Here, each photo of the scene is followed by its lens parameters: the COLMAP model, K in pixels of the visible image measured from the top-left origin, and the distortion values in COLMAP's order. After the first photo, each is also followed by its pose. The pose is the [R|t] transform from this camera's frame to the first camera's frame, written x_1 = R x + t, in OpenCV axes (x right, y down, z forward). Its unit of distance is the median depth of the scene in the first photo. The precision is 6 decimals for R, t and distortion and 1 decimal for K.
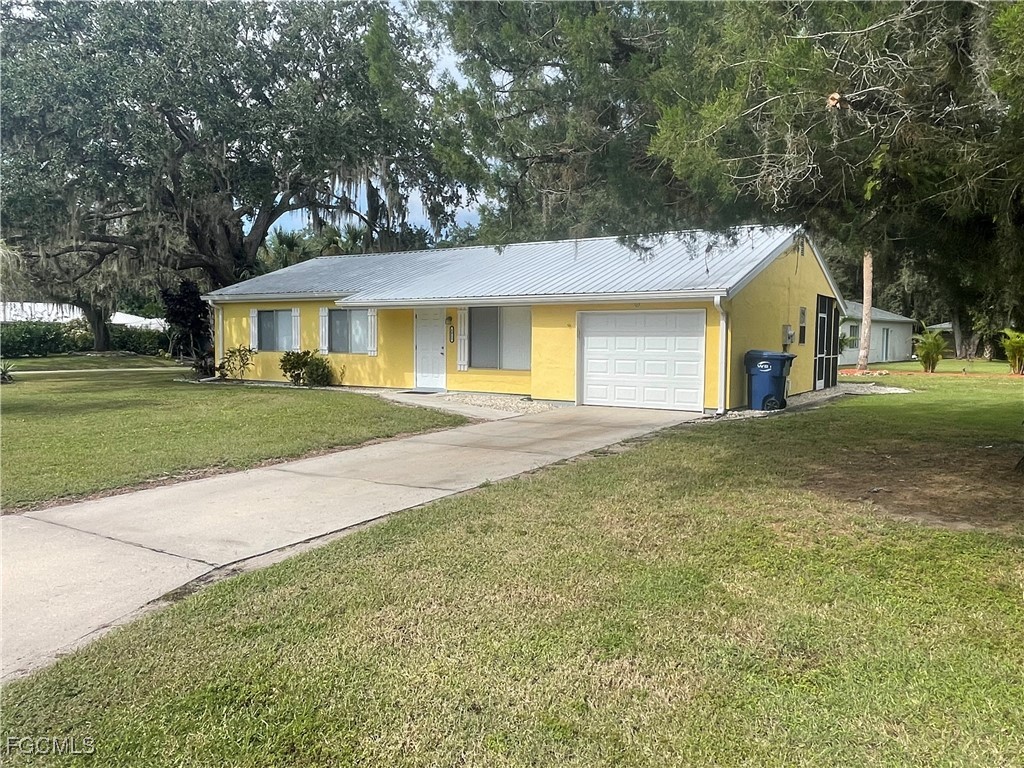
lens RADIAL K [[793.7, 0, 512.0], [0, 793.7, 384.0], [0, 0, 1]] dist [0.044044, -0.094773]
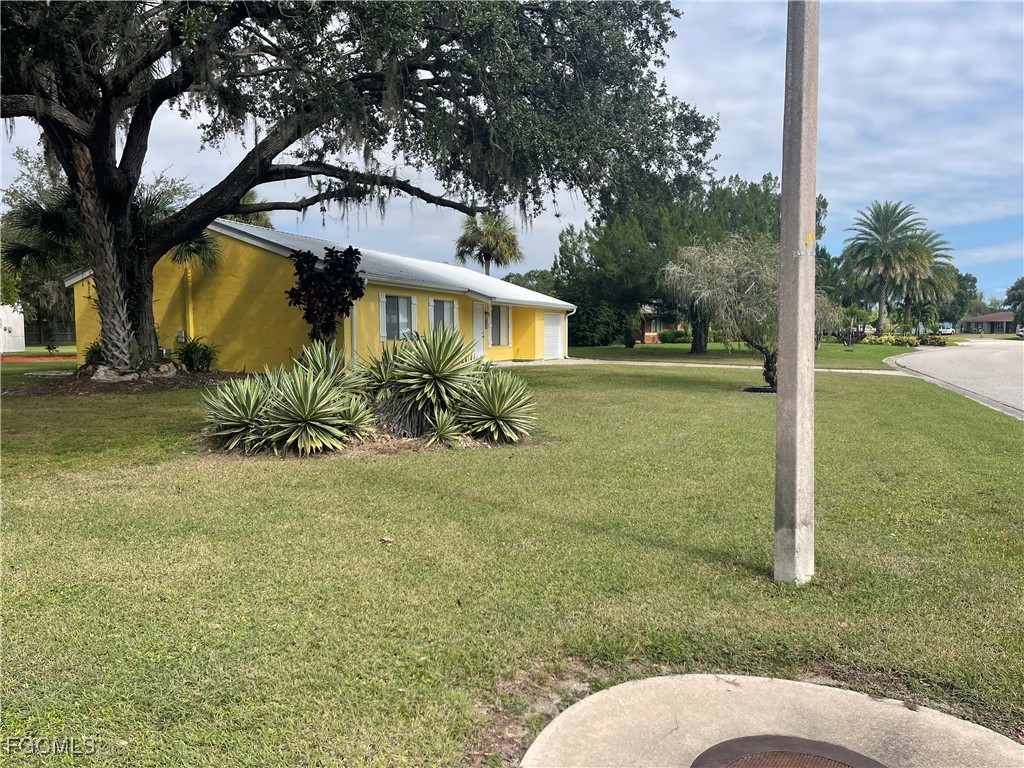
lens RADIAL K [[790.2, 0, 512.0], [0, 790.2, 384.0], [0, 0, 1]] dist [0.032972, 0.000897]
pose [[-0.234743, -0.083640, 0.968452, -1.495792], [0.034285, 0.994959, 0.094240, -0.086006], [-0.971453, 0.055326, -0.230692, 1.289451]]
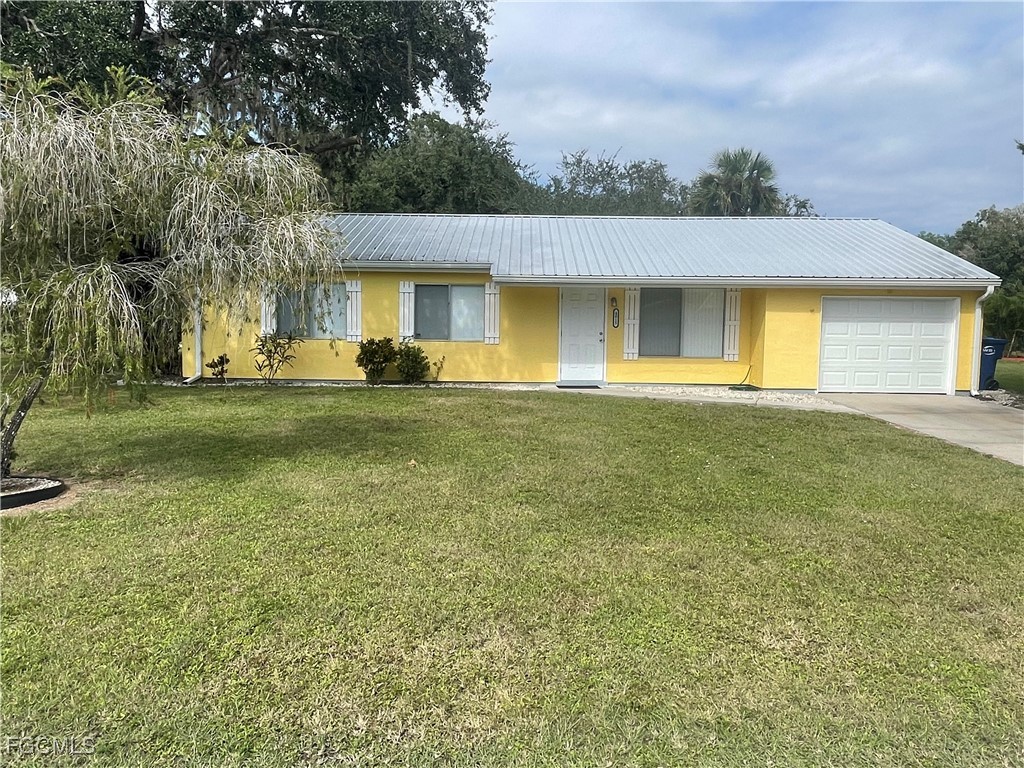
lens RADIAL K [[793.7, 0, 512.0], [0, 793.7, 384.0], [0, 0, 1]] dist [0.044044, -0.094773]
pose [[0.841488, -0.043390, 0.538530, -0.639972], [0.025645, 0.998854, 0.040407, -0.028354], [-0.539667, -0.020191, 0.841637, 0.326148]]
